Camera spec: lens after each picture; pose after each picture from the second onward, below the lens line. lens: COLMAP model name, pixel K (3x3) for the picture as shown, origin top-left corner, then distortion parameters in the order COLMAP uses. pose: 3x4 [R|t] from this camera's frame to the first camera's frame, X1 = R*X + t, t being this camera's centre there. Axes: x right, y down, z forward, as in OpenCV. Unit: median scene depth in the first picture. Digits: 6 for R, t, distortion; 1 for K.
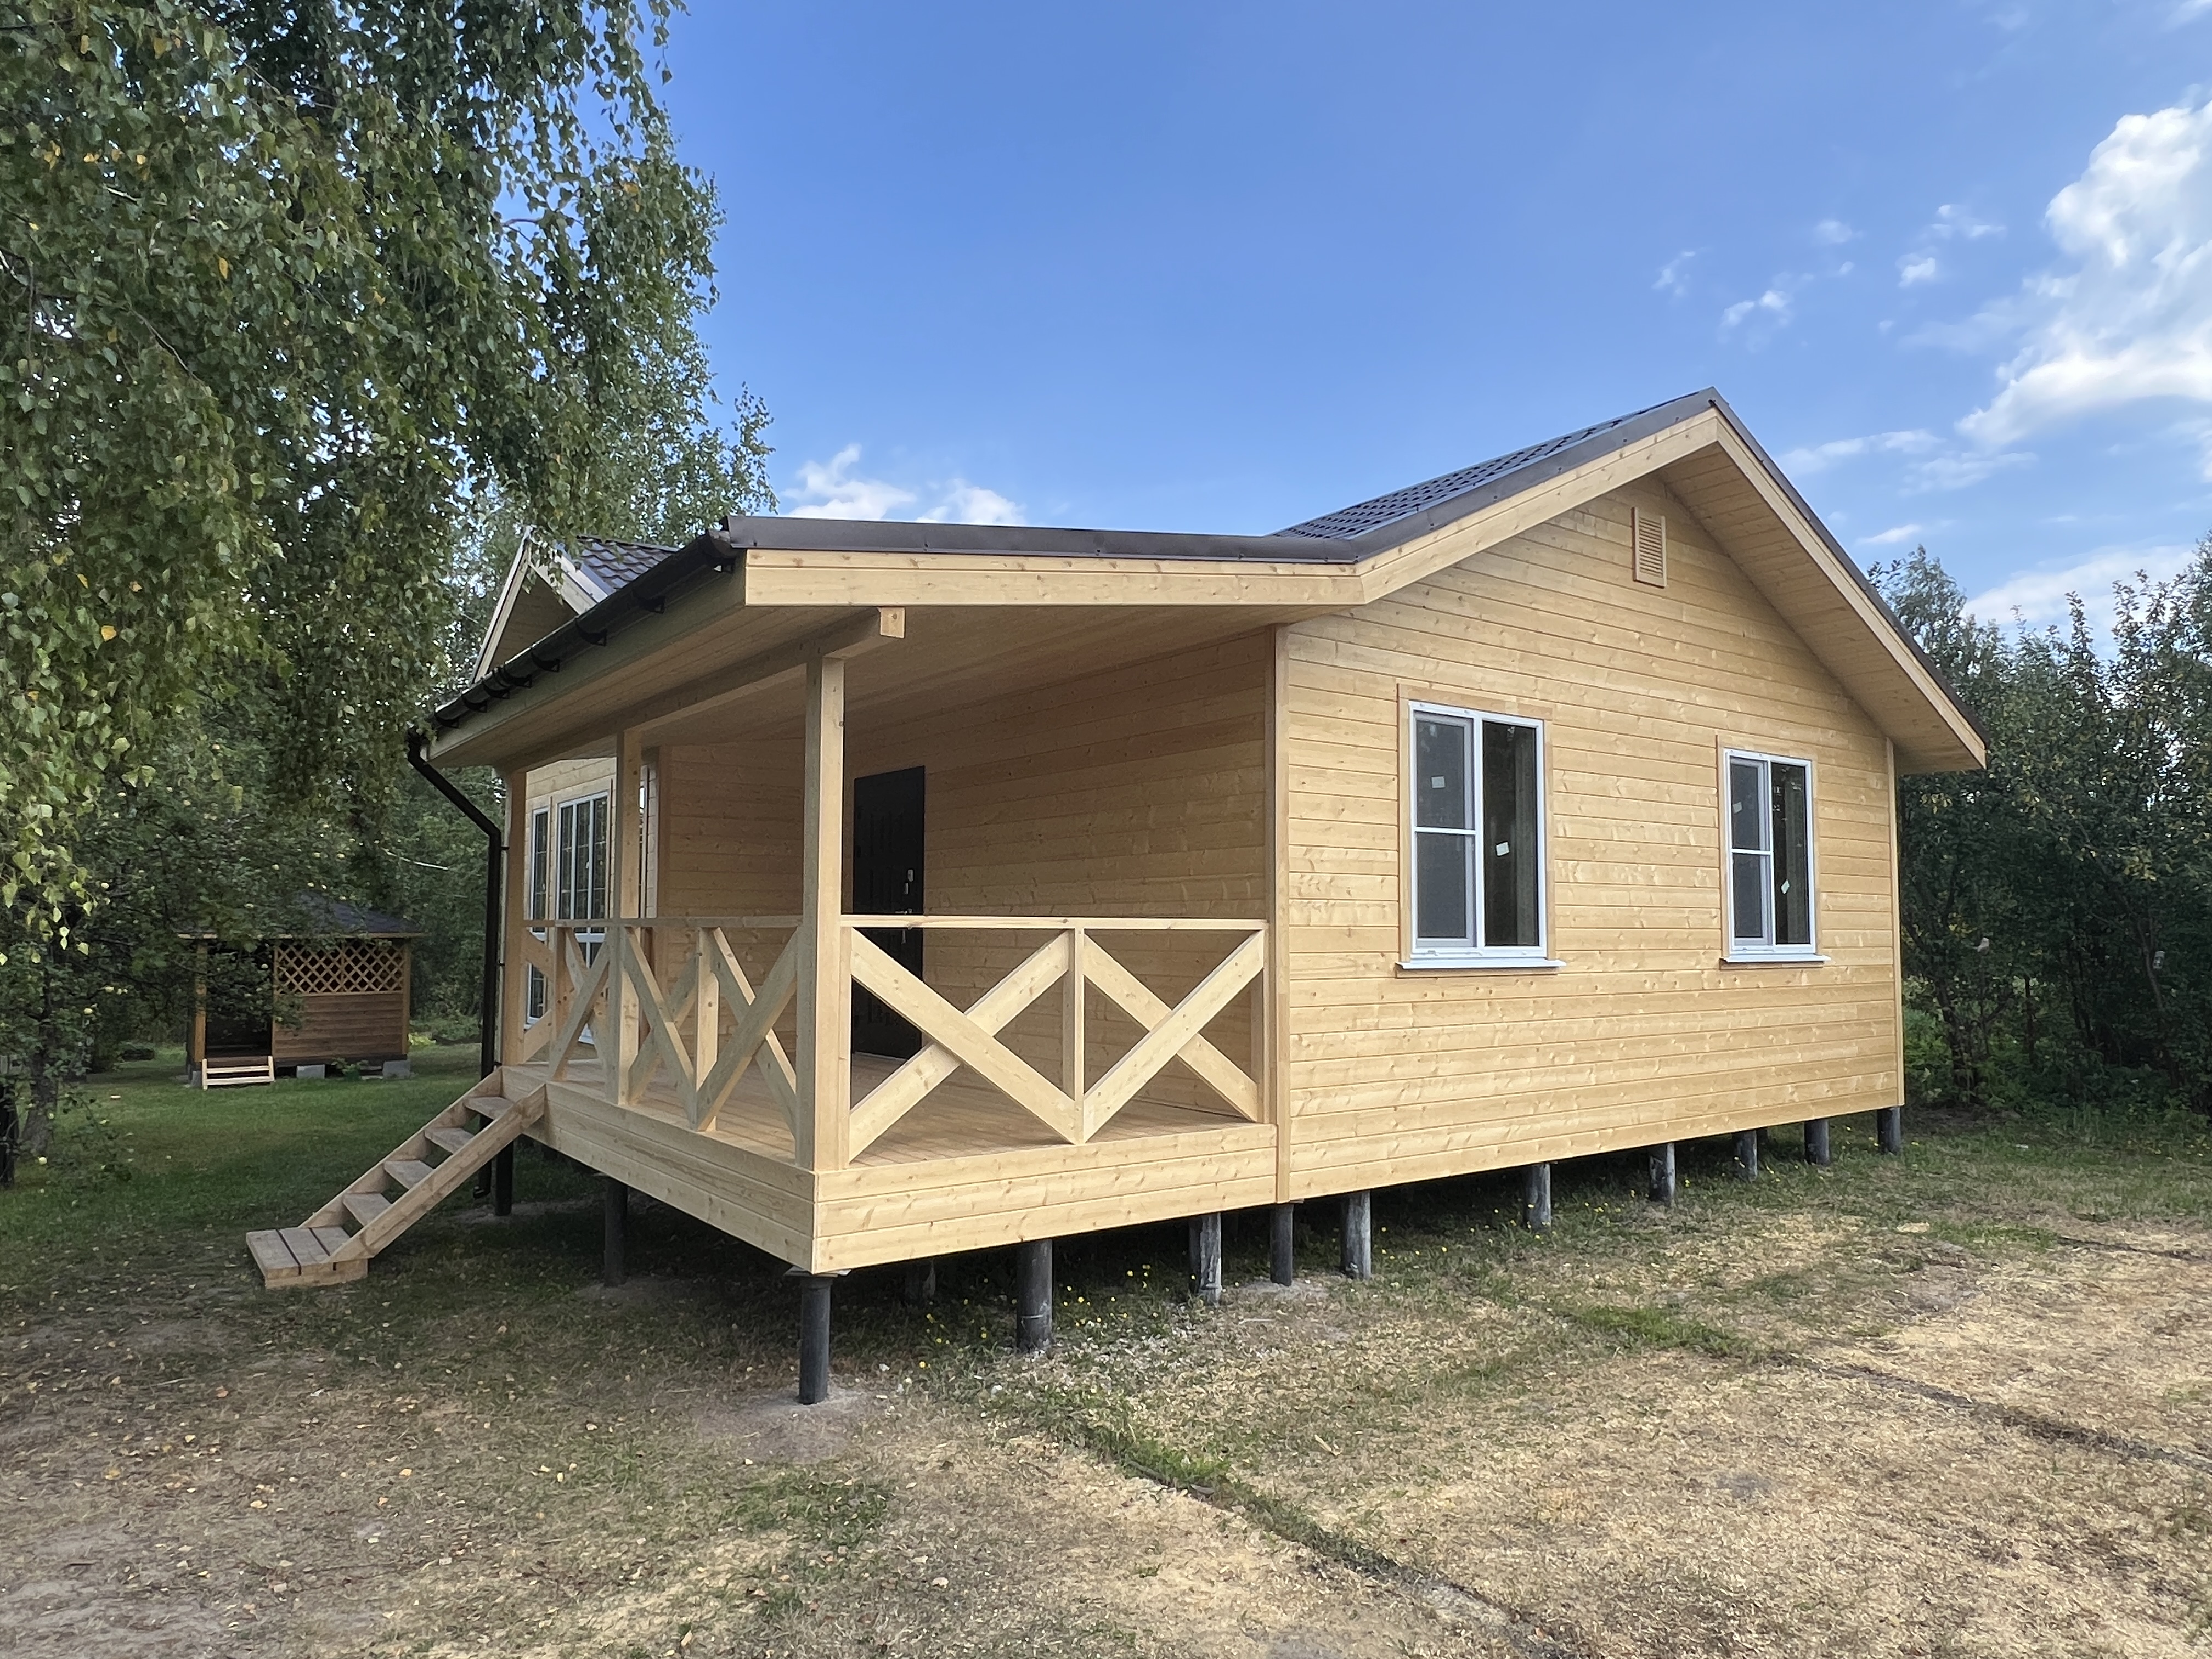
lens RADIAL K [[1401.0, 0, 1106.0], [0, 1401.0, 829.5], [0, 0, 1]] dist [-0.002941, 0.001122]
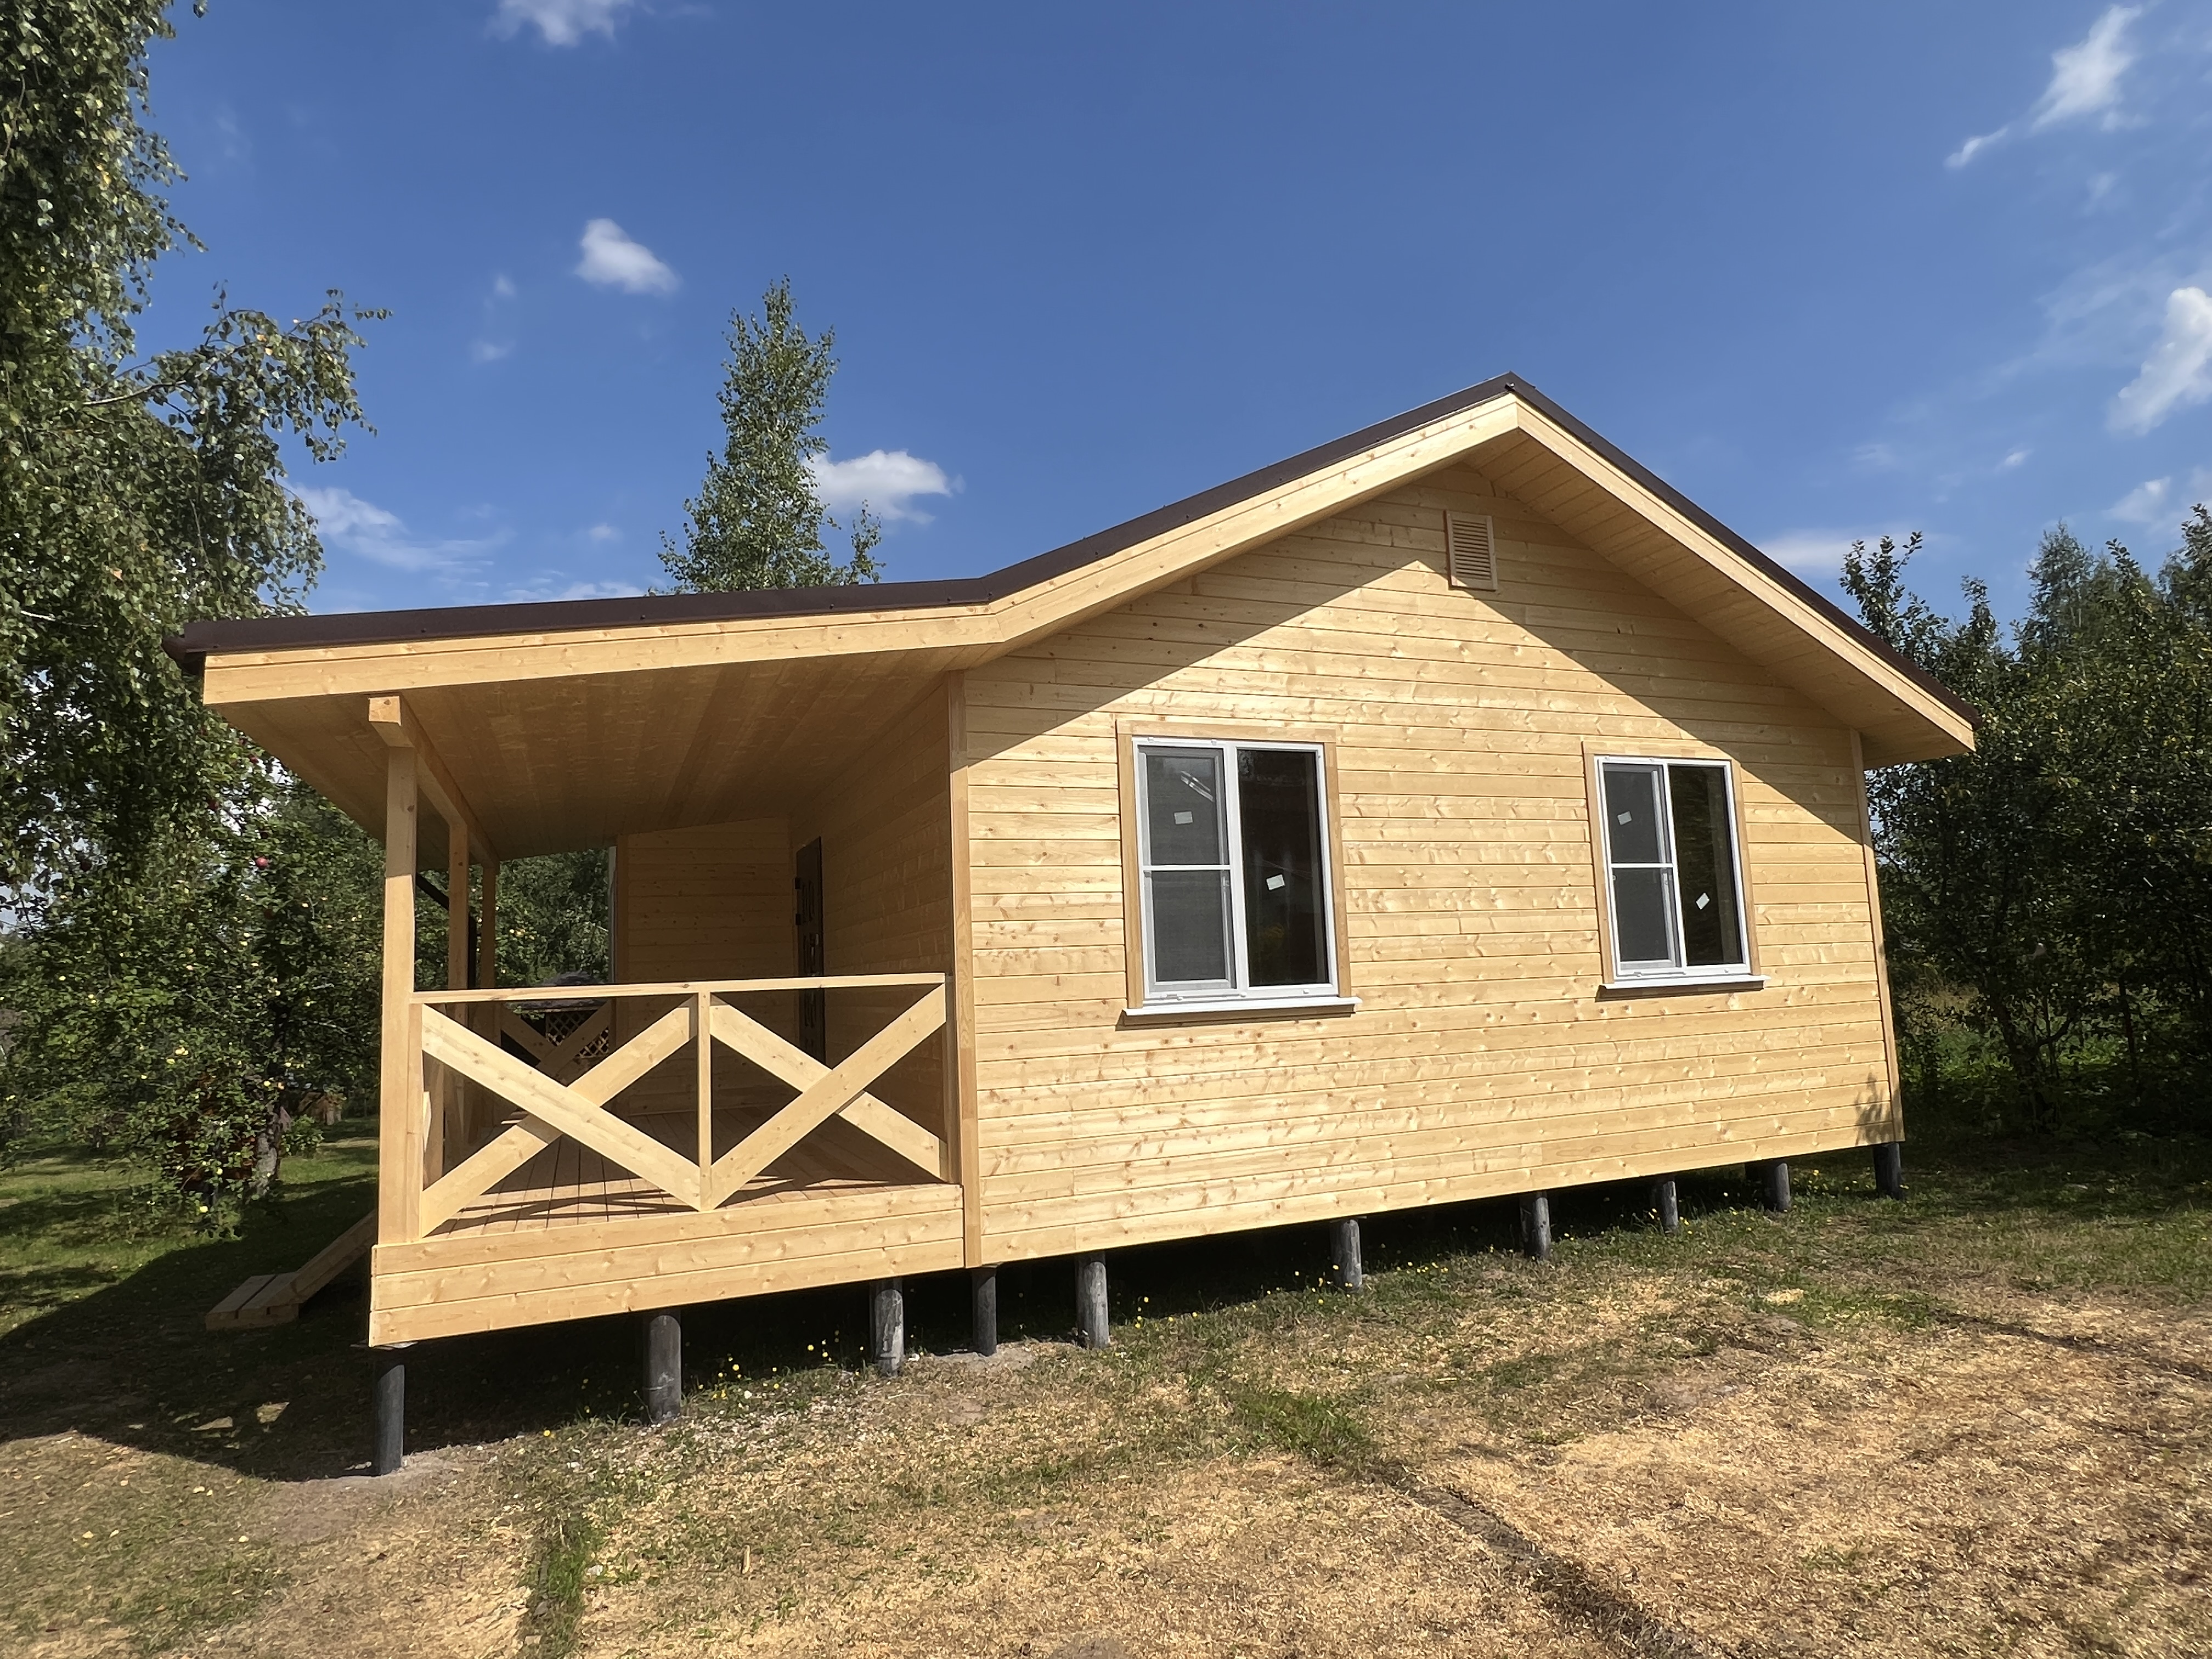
lens RADIAL K [[1249.6, 0, 1089.2], [0, 1249.6, 829.8], [0, 0, 1]] dist [0.000017, -0.000203]
pose [[0.969651, -0.072546, -0.233483, 0.453000], [0.062657, 0.996806, -0.049506, 0.015420], [0.236329, 0.033374, 0.971100, 0.187418]]
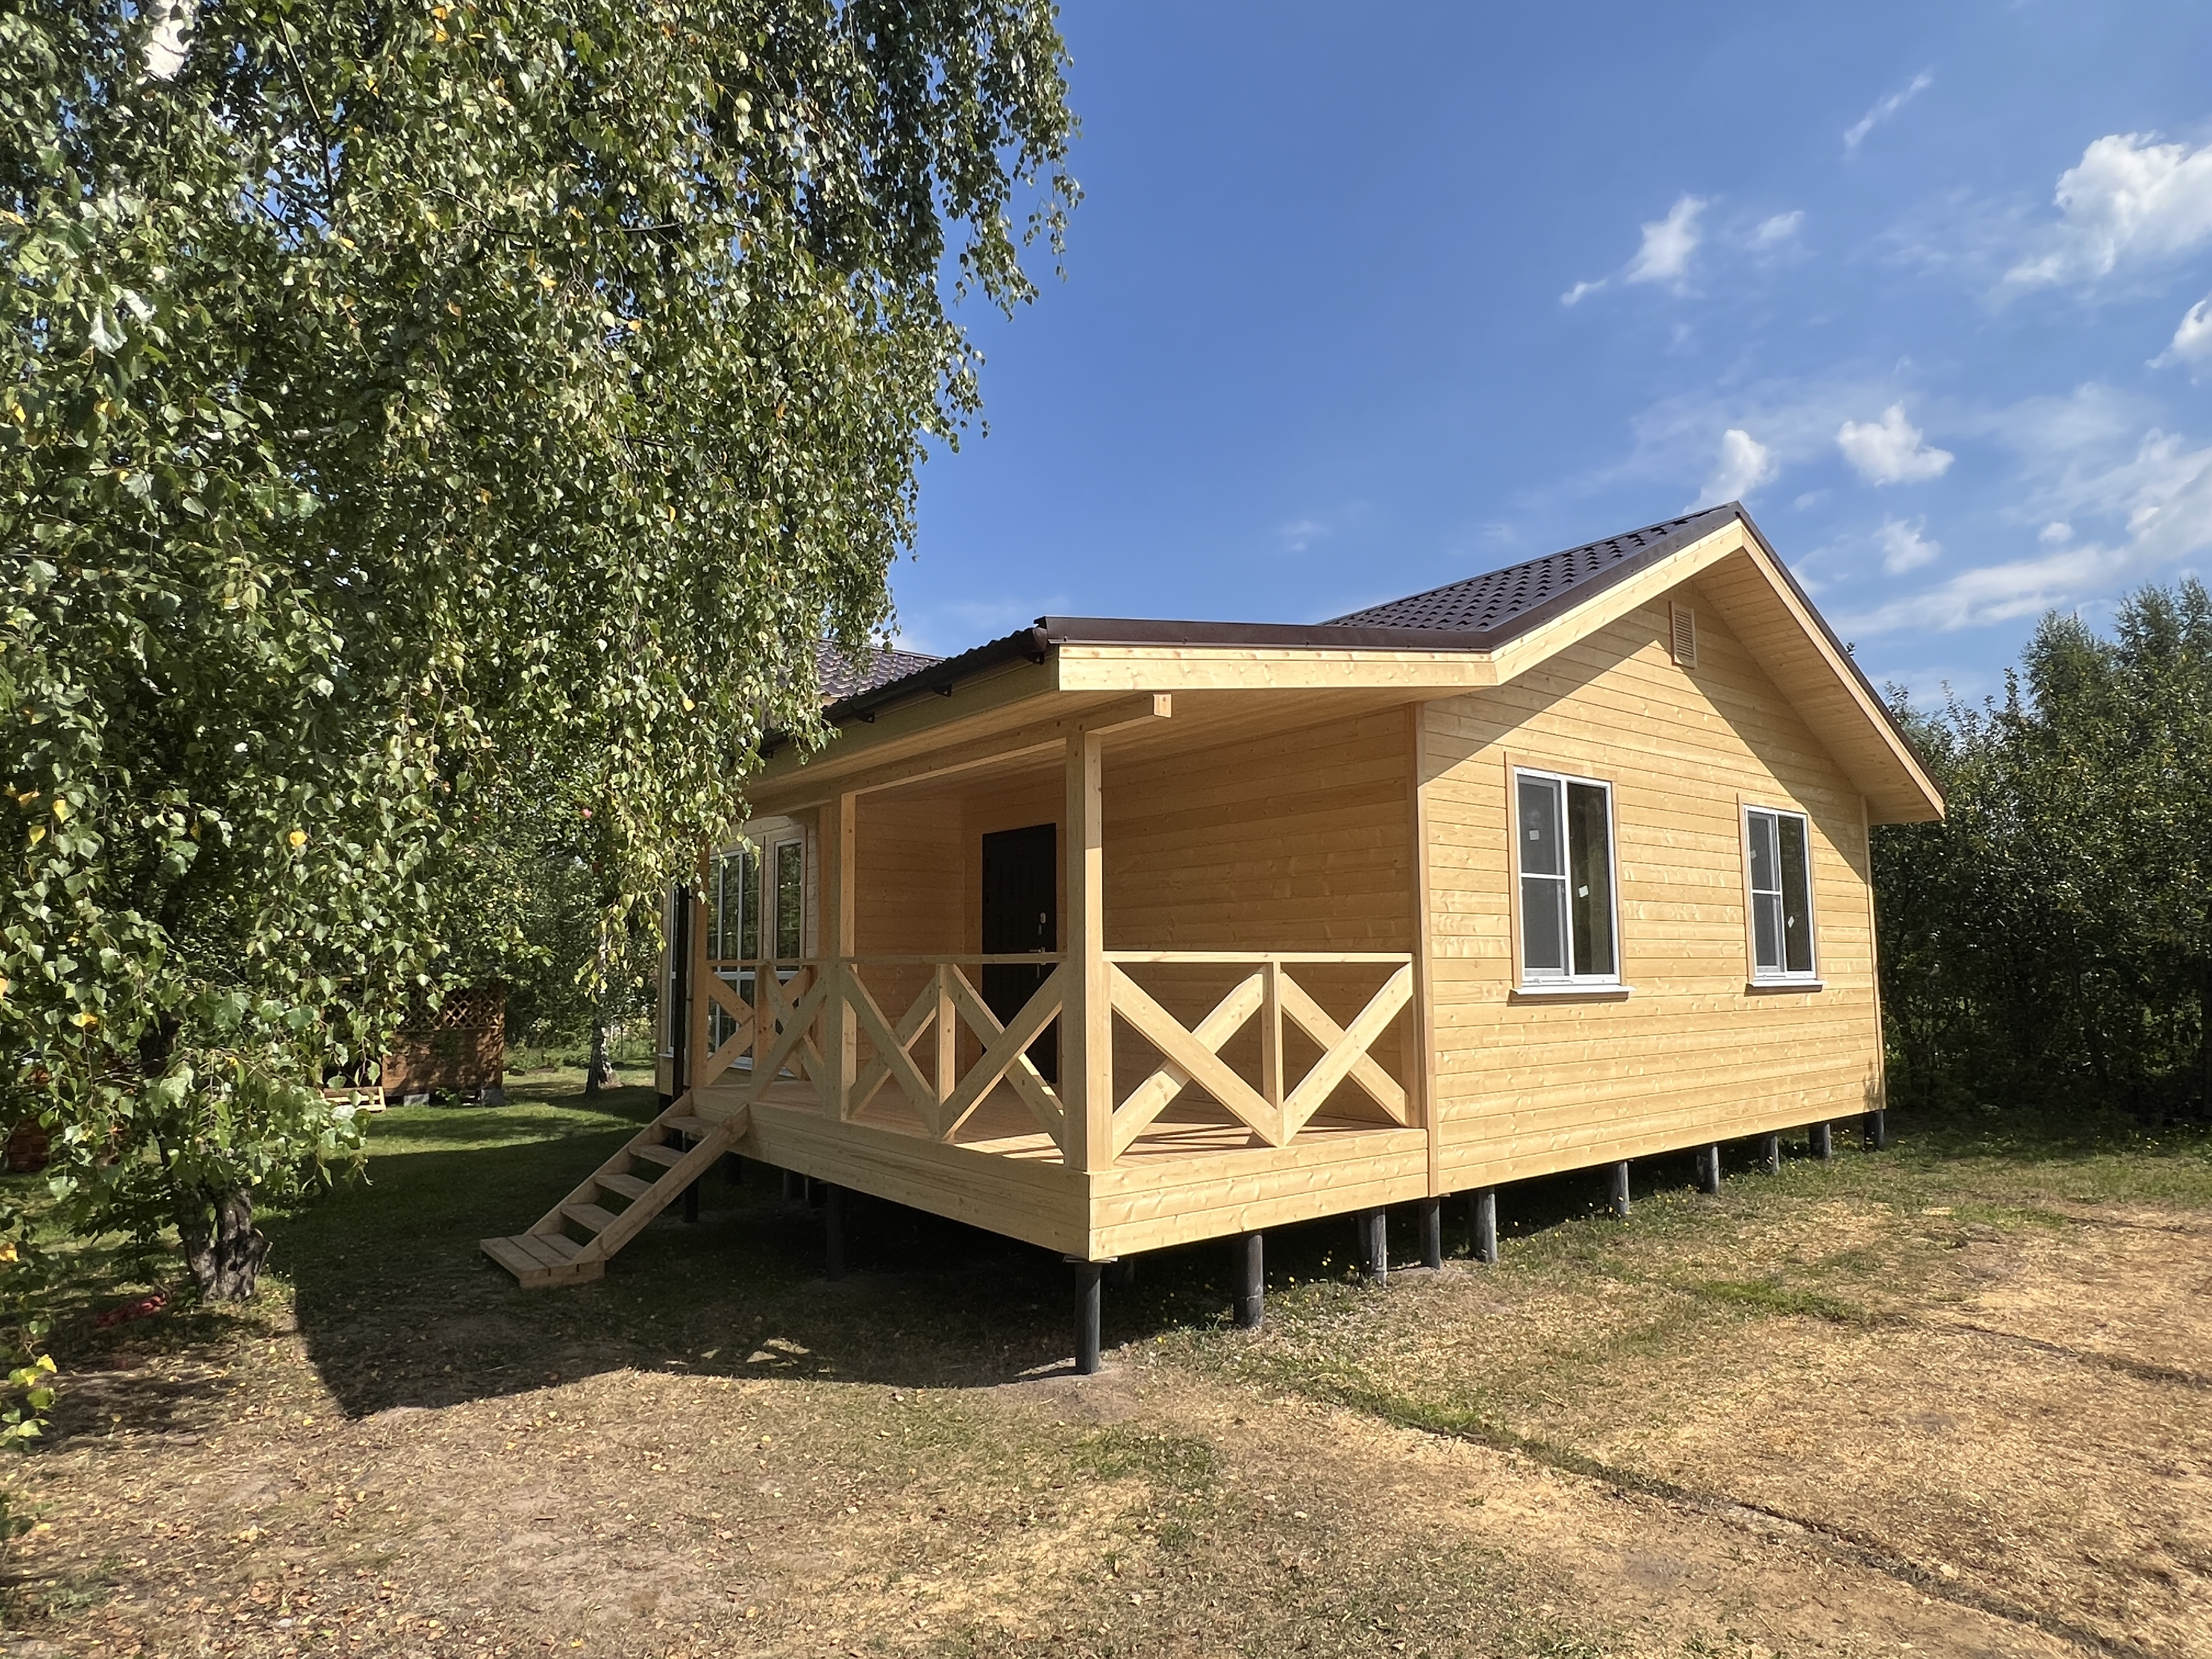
lens RADIAL K [[1248.7, 0, 1100.8], [0, 1248.7, 832.6], [0, 0, 1]] dist [-0.004689, 0.002504]
pose [[0.999466, -0.005771, 0.032163, -0.193845], [0.006890, 0.999371, -0.034787, -0.002185], [-0.031942, 0.034990, 0.998877, -0.041614]]
